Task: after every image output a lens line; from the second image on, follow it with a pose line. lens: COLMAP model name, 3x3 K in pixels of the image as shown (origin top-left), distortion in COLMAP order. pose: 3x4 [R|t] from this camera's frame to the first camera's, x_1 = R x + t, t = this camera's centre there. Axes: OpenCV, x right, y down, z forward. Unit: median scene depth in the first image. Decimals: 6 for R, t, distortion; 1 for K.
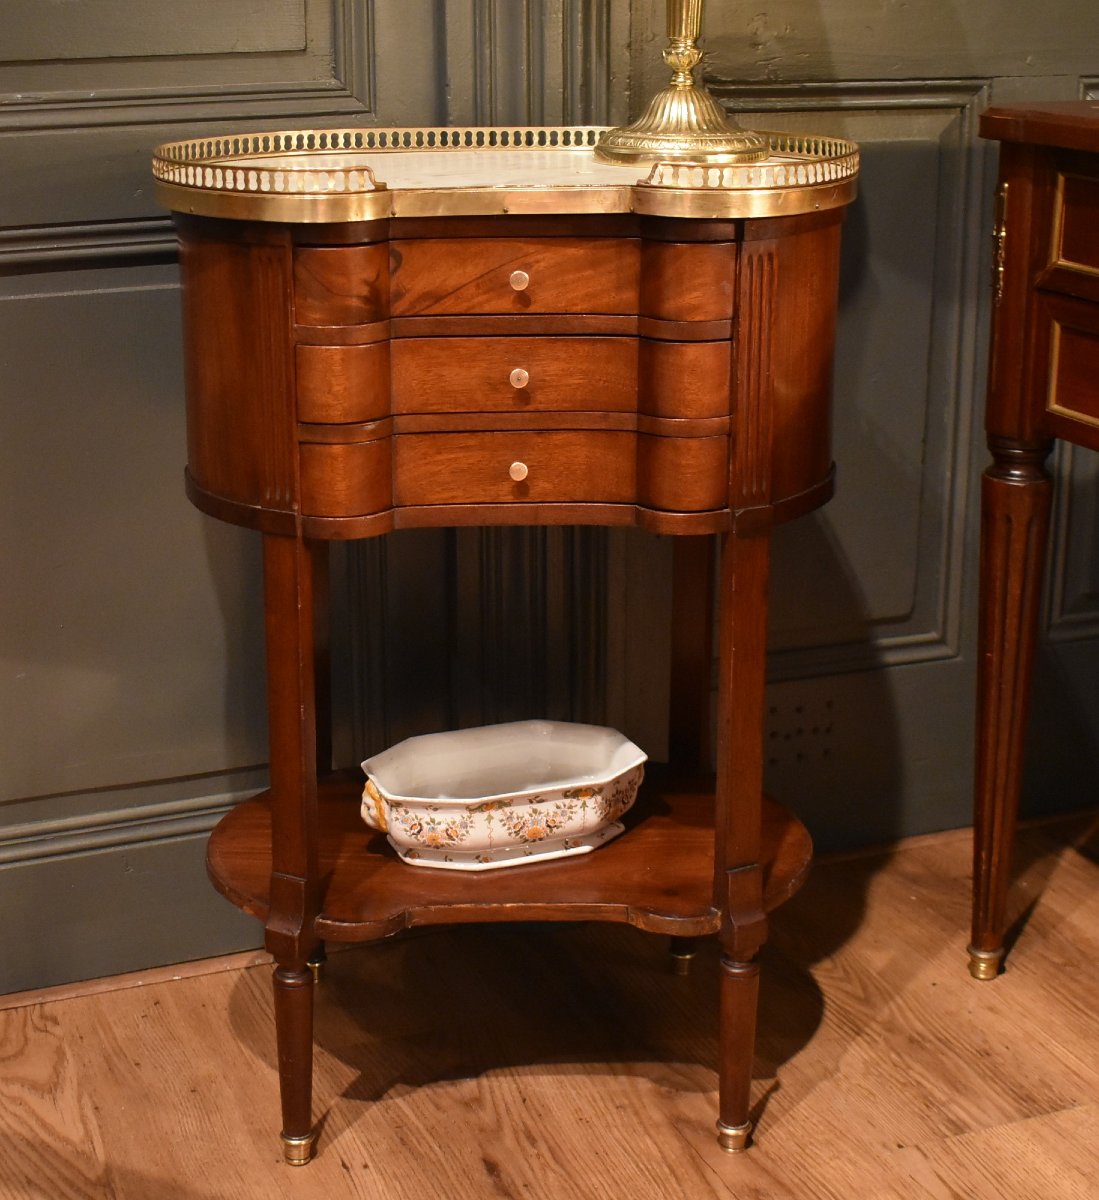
lens RADIAL K [[2074.1, 0, 463.6], [0, 2074.1, 587.1], [0, 0, 1]] dist [-0.060224, 0.005197]
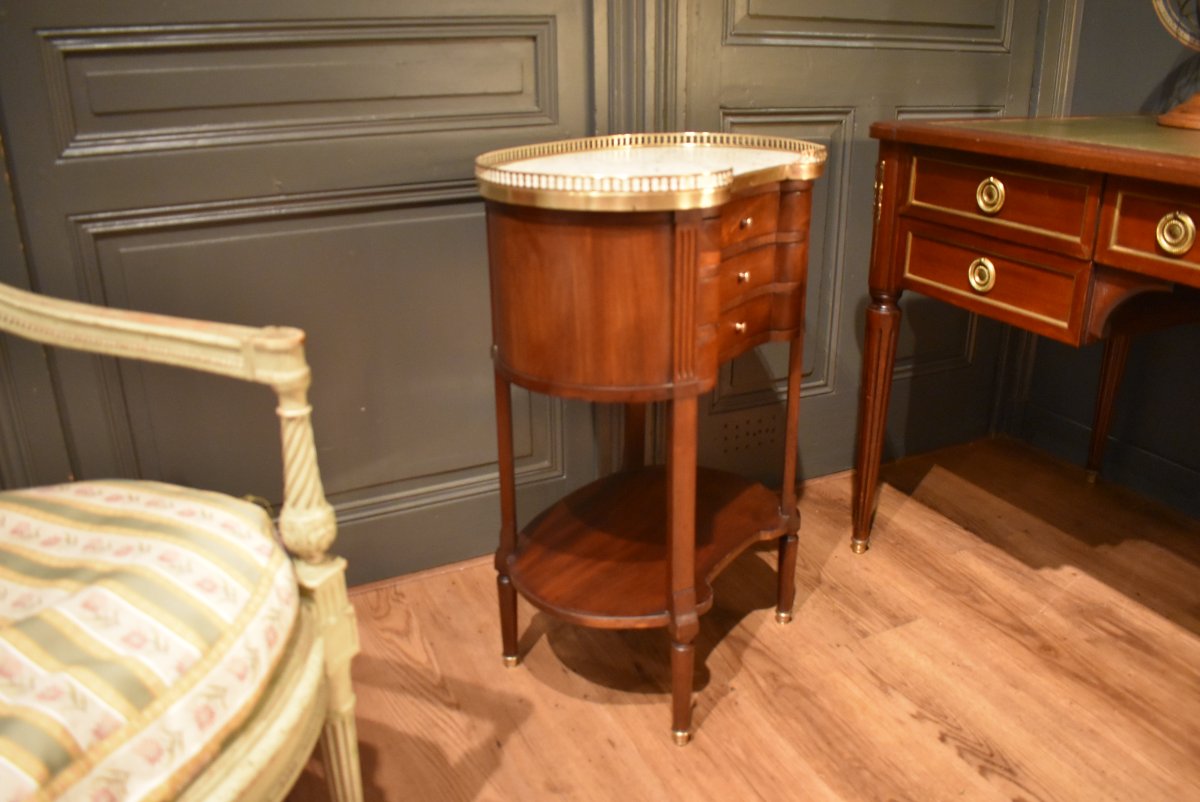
lens RADIAL K [[929.6, 0, 600.9], [0, 929.6, 397.7], [0, 0, 1]] dist [-0.096044, 0.012570]
pose [[0.996273, -0.026595, 0.082052, -0.084232], [0.021111, 0.997530, 0.066992, -0.034779], [-0.083631, -0.065010, 0.994374, 0.137144]]
